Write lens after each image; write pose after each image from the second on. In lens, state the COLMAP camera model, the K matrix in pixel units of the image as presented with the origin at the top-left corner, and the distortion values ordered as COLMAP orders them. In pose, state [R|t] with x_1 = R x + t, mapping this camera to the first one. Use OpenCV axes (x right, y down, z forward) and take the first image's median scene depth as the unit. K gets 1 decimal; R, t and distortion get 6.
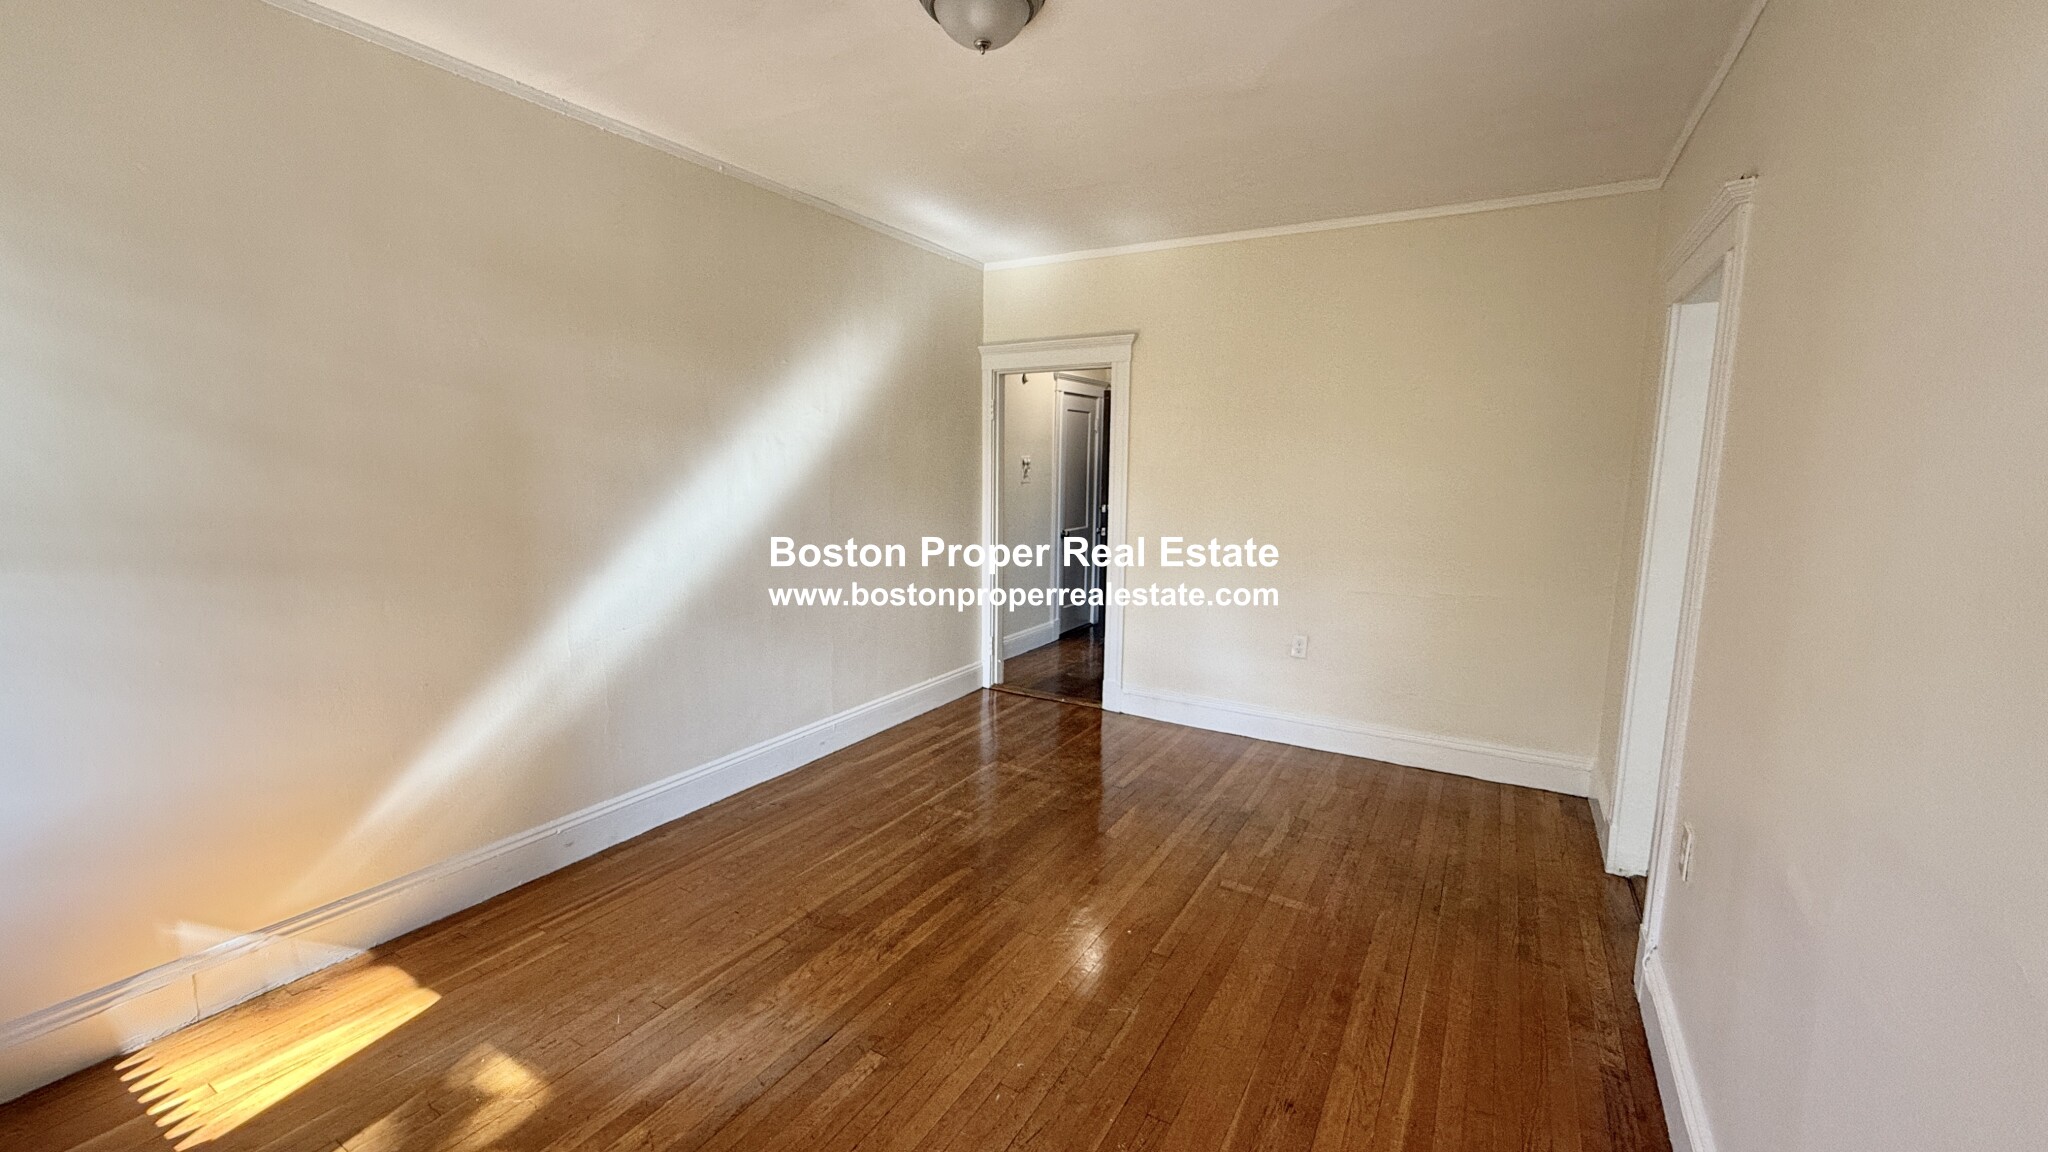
lens RADIAL K [[818.5, 0, 1024.8], [0, 818.5, 578.1], [0, 0, 1]] dist [-0.000828, -0.000005]
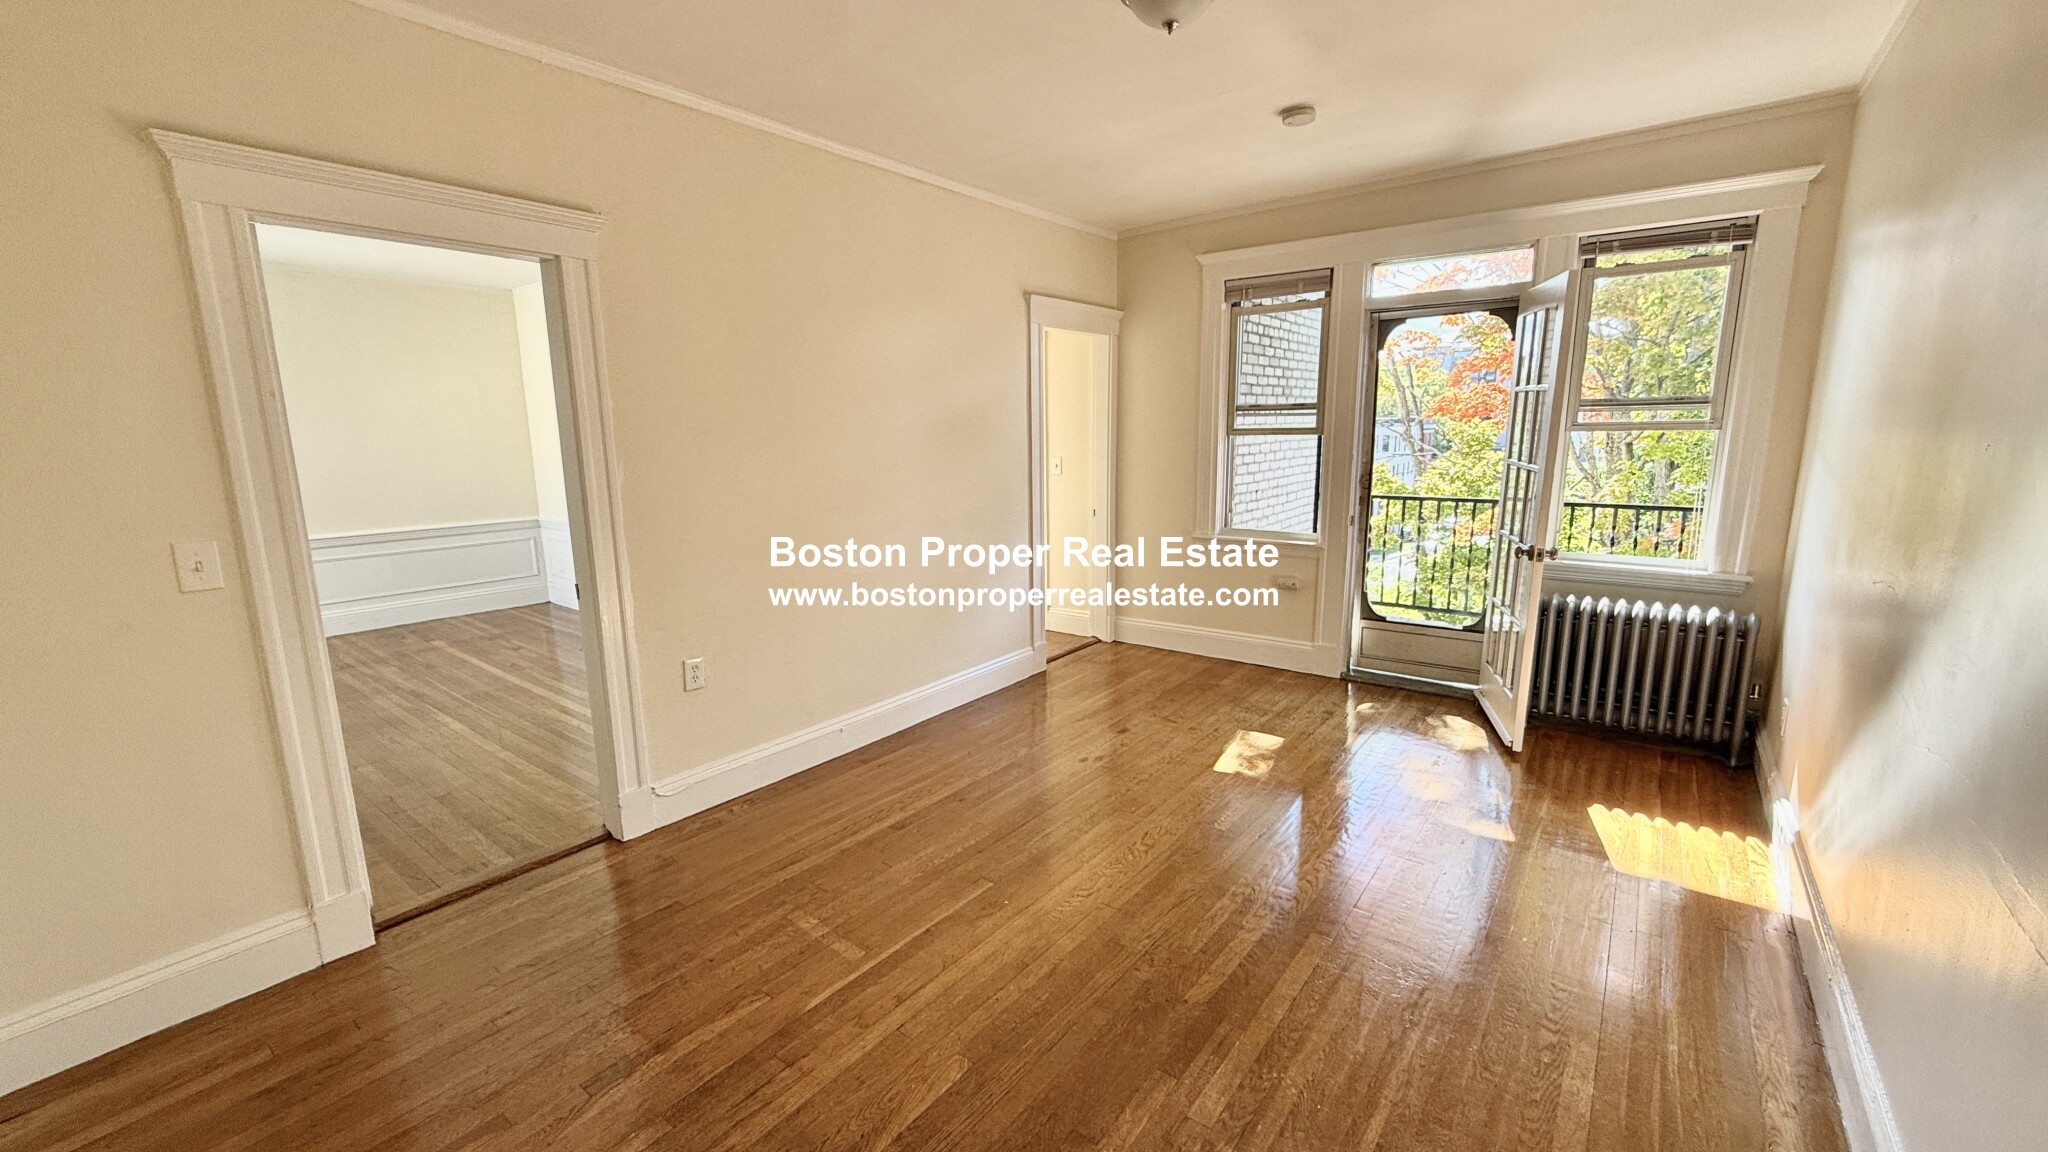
lens RADIAL K [[818.5, 0, 1022.1], [0, 818.5, 576.8], [0, 0, 1]] dist [-0.000828, -0.000005]
pose [[-0.991988, -0.019643, 0.124798, -0.004496], [0.021231, 0.947869, 0.317953, -0.223516], [-0.124537, 0.318056, -0.939857, 1.612553]]
